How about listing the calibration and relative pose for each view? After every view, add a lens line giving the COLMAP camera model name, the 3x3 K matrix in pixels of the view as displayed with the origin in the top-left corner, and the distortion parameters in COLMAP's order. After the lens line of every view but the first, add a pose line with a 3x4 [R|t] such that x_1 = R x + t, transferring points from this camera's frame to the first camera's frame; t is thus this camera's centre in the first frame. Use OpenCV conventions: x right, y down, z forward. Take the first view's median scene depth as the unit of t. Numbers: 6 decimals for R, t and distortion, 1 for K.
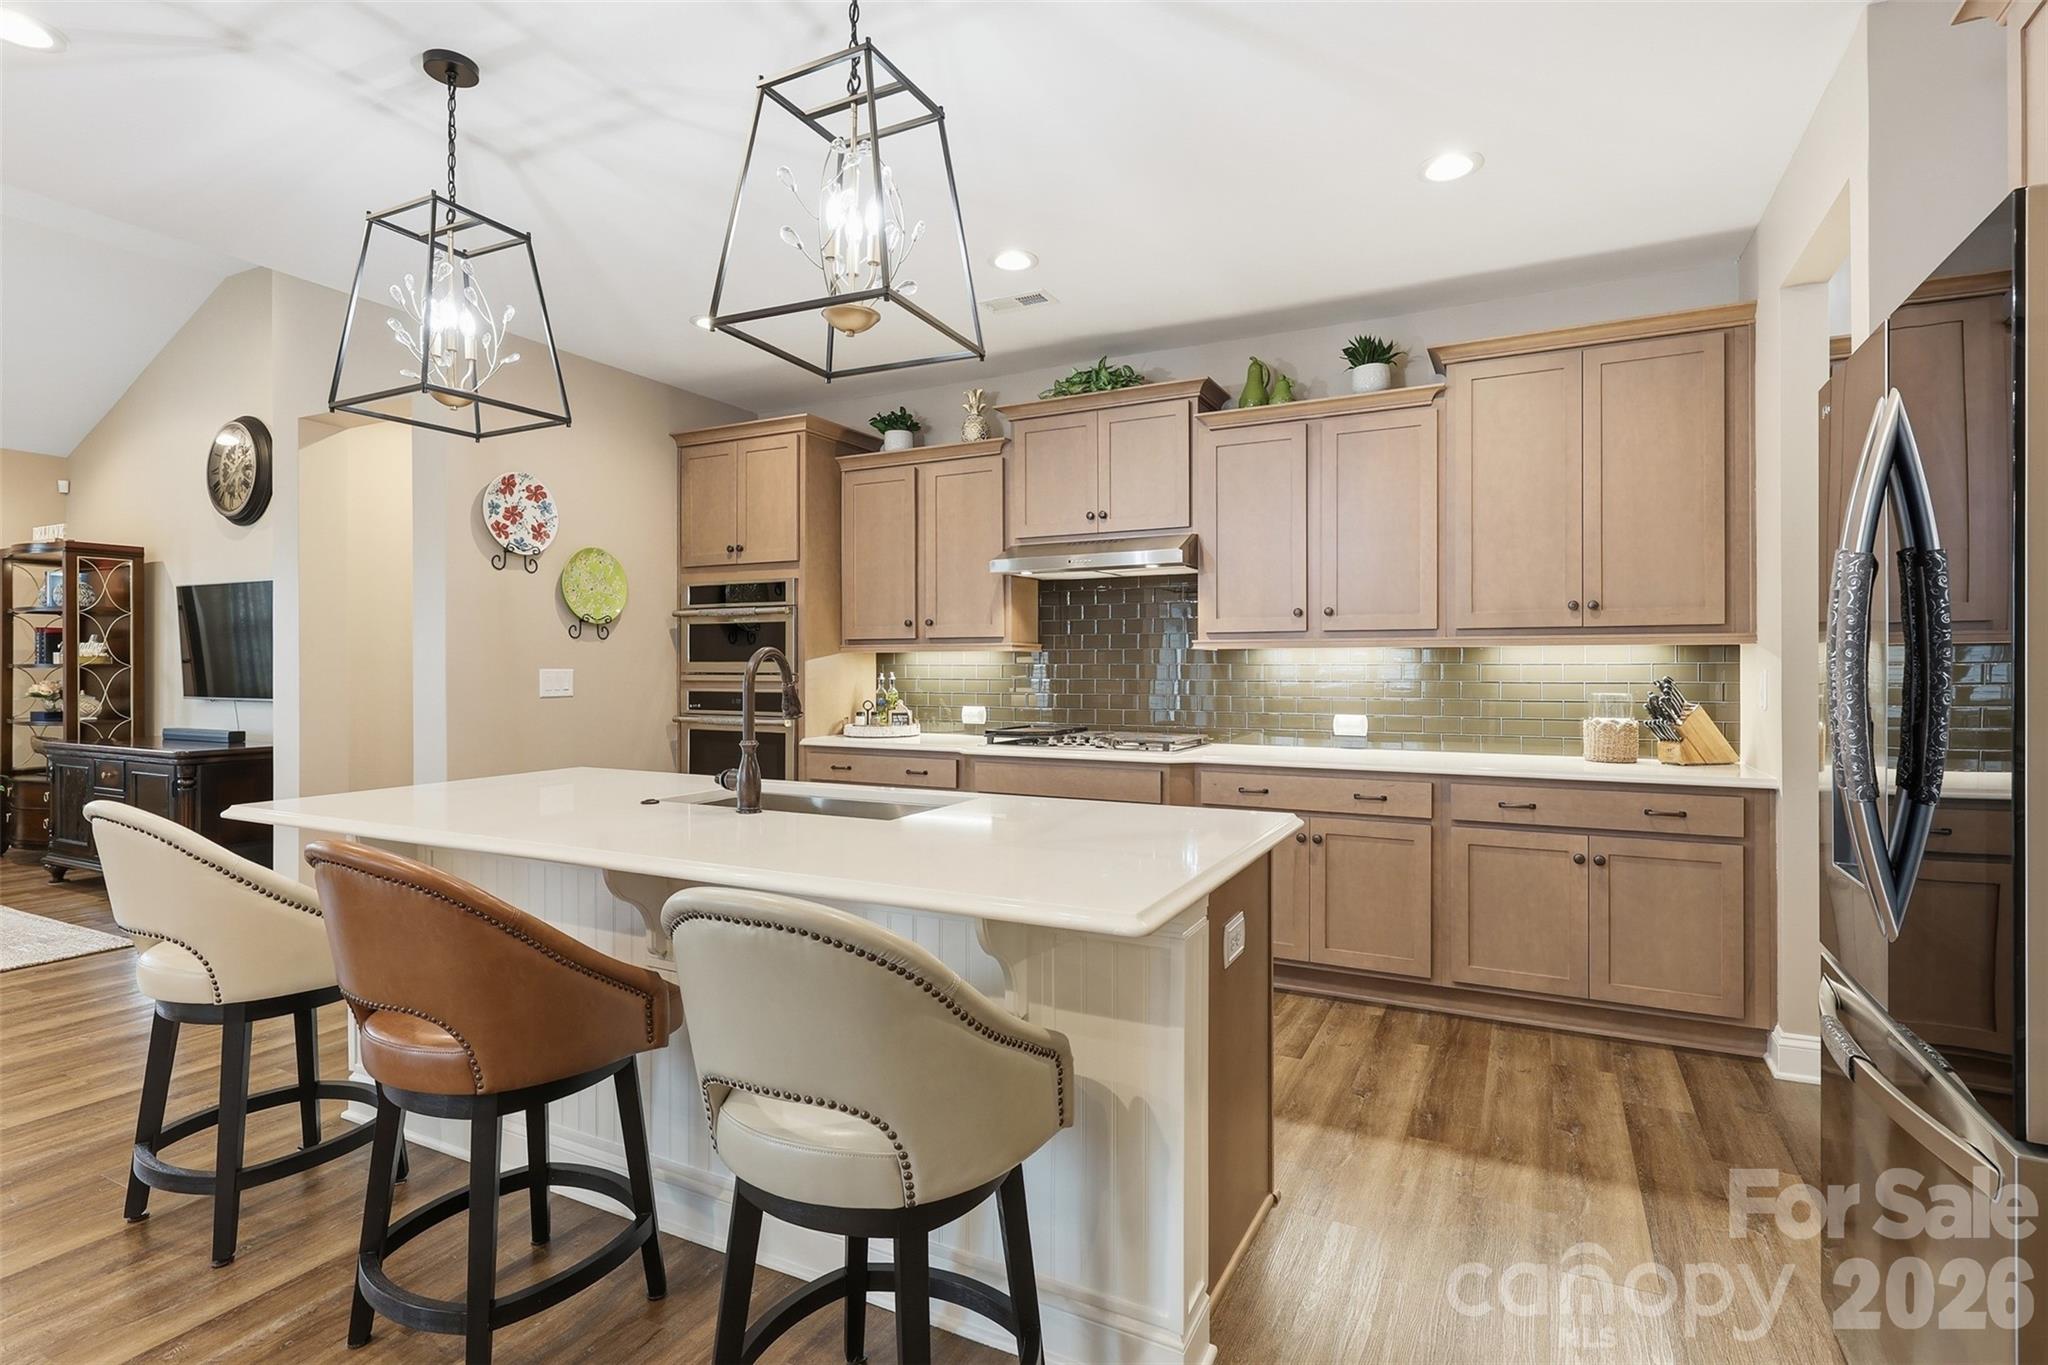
lens RADIAL K [[990.5, 0, 1024.6], [0, 990.5, 667.8], [0, 0, 1]] dist [-0.000706, -0.000025]
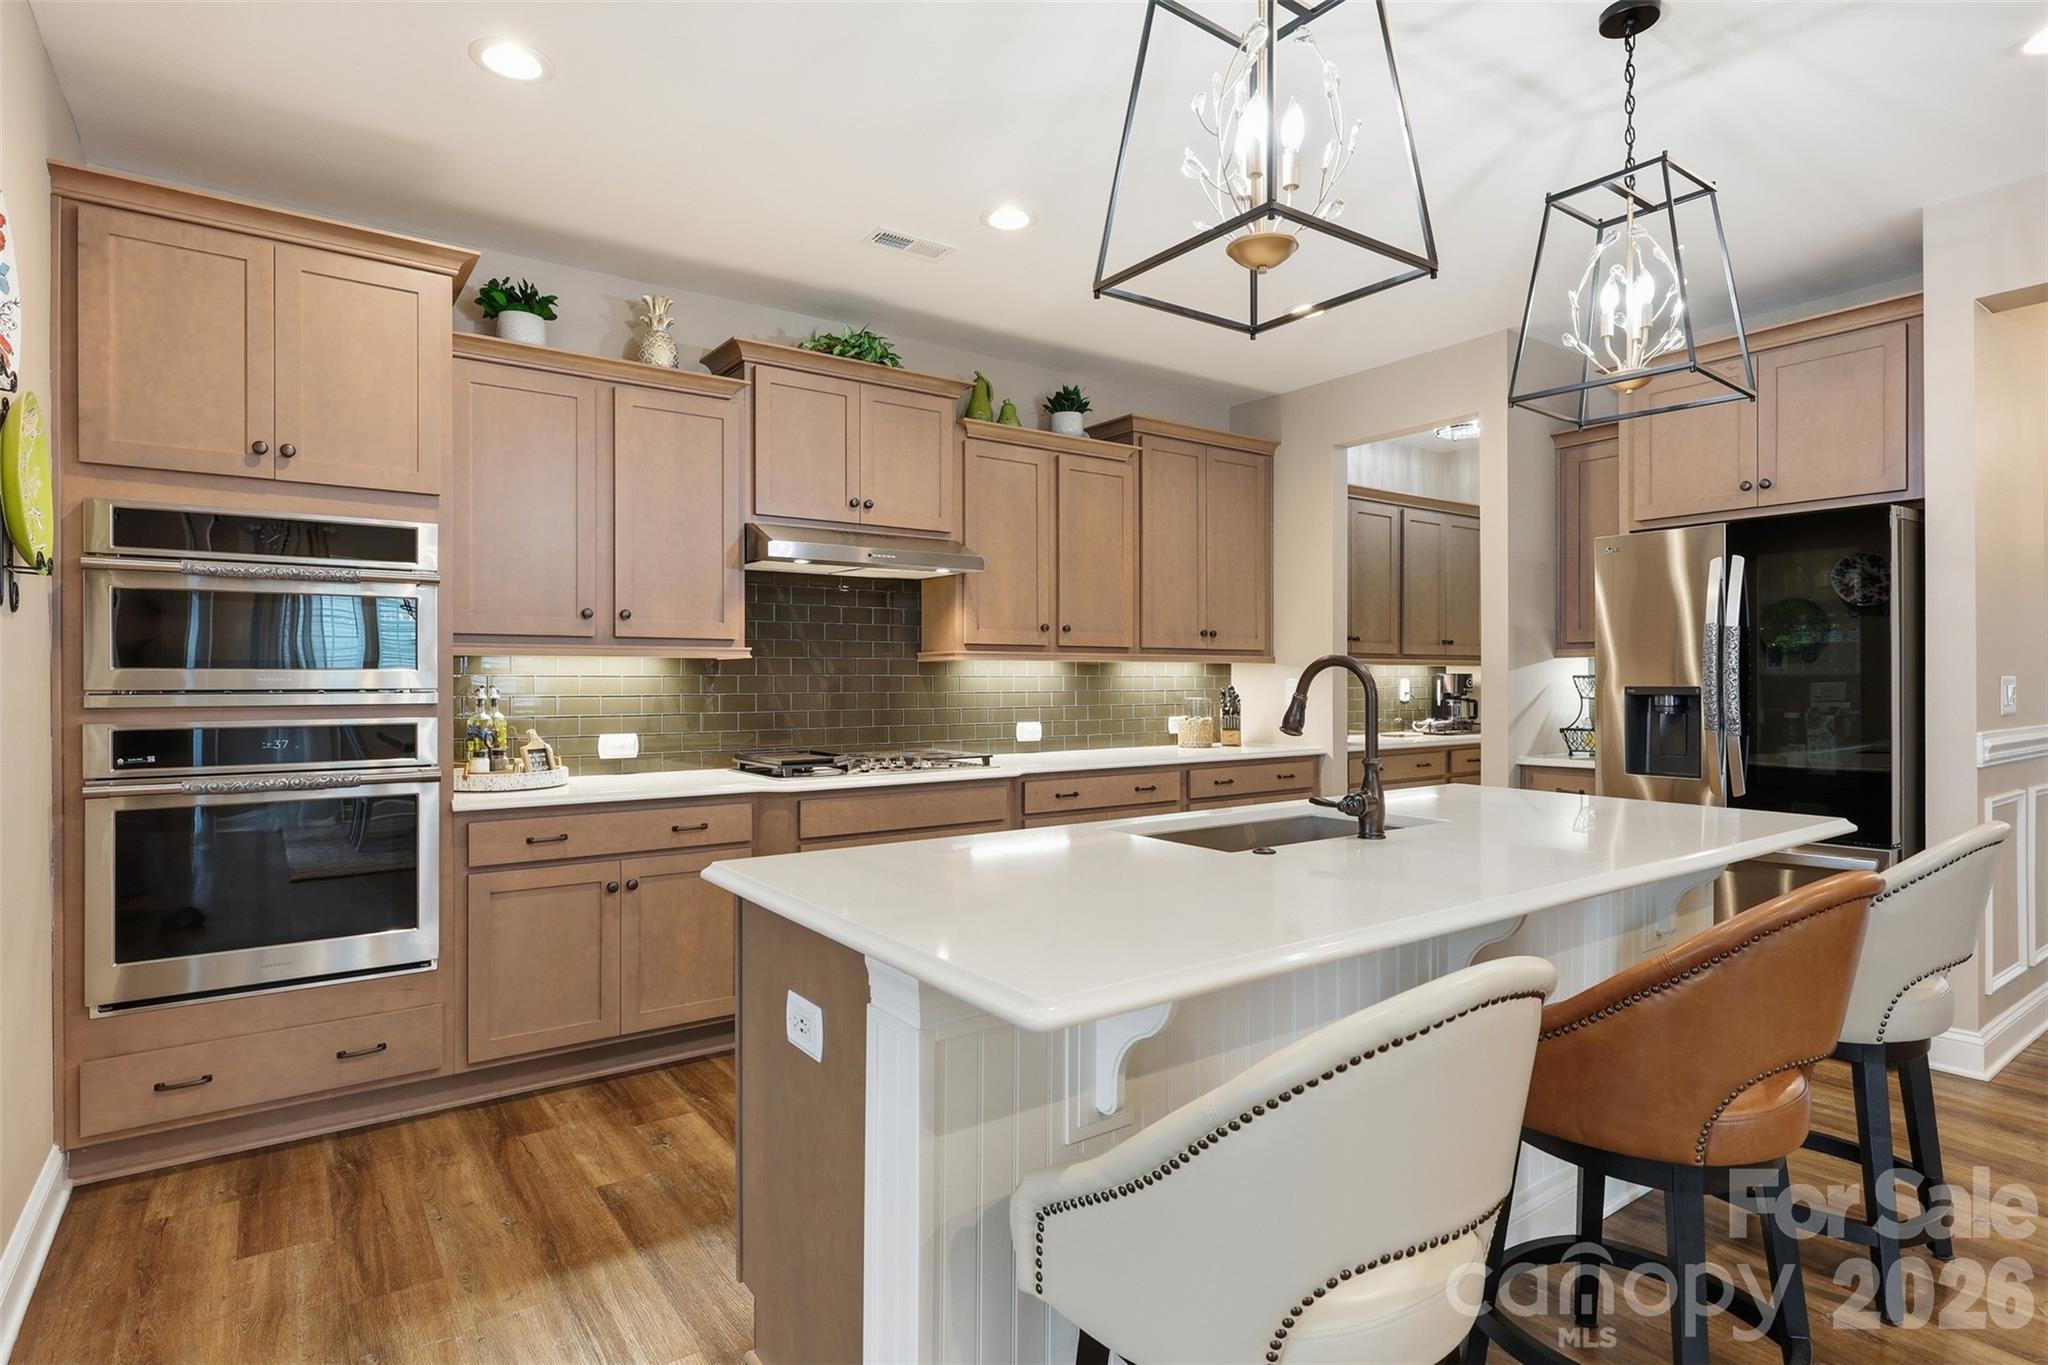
lens RADIAL K [[1053.8, 0, 1024.0], [0, 1053.8, 682.5], [0, 0, 1]] dist [0.001216, 0.000649]
pose [[0.454971, -0.002763, 0.890502, -0.684032], [0.002289, 0.999996, 0.001933, 0.001191], [-0.890503, 0.001159, 0.454975, 0.453215]]
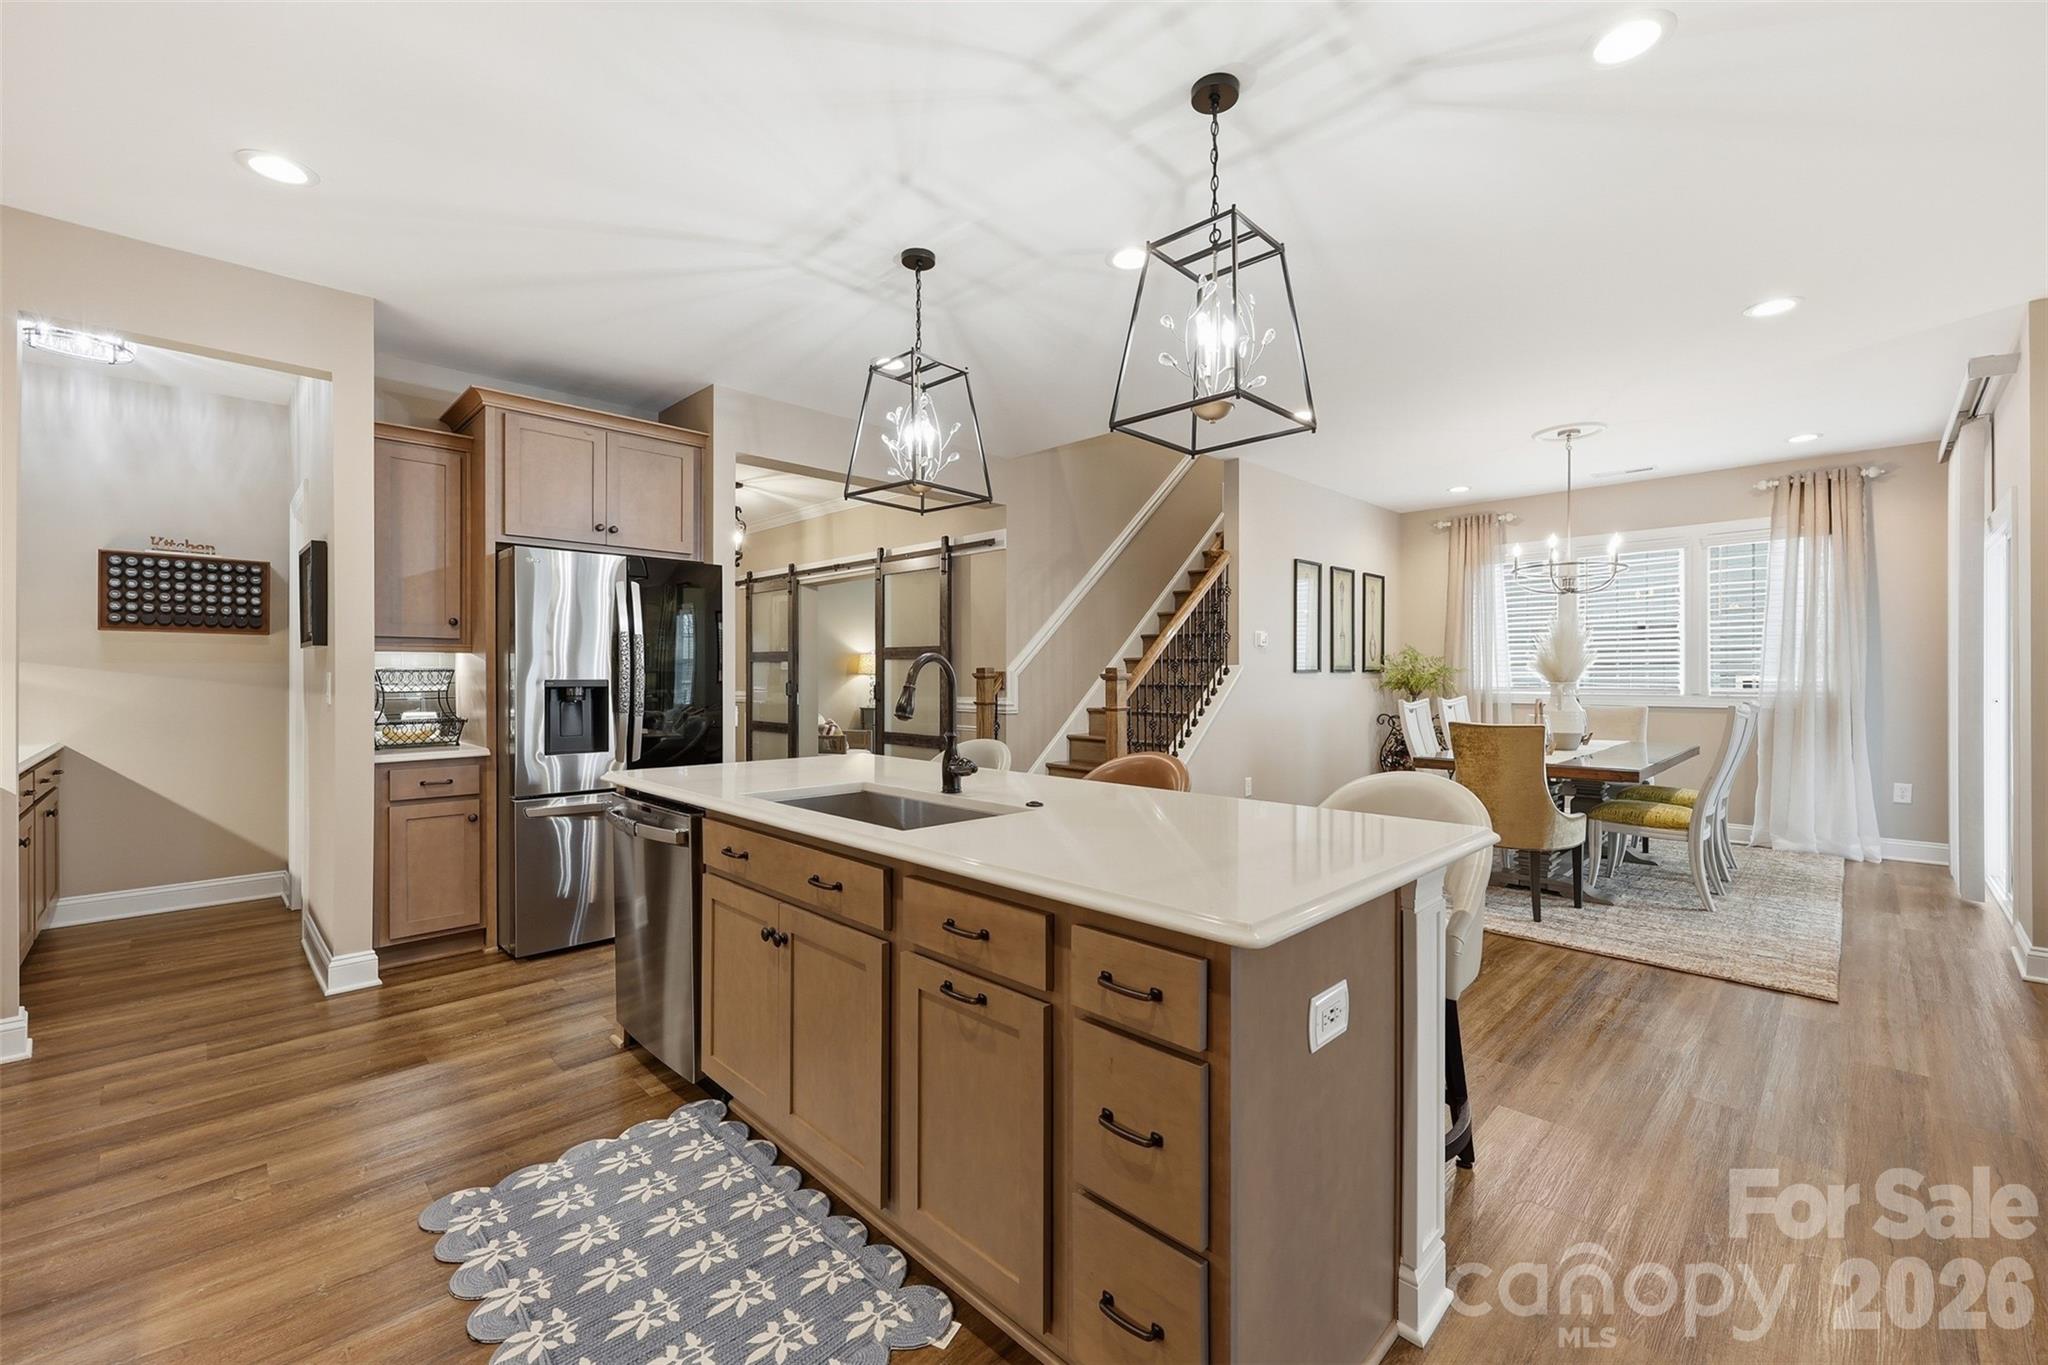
lens RADIAL K [[827.5, 0, 1025.8], [0, 827.5, 678.2], [0, 0, 1]] dist [0.000311, 0.000070]
pose [[-0.953249, -0.001408, 0.302183, -0.356317], [0.000030, 0.999989, 0.004756, 0.001778], [-0.302187, 0.004543, -0.953238, 1.032524]]
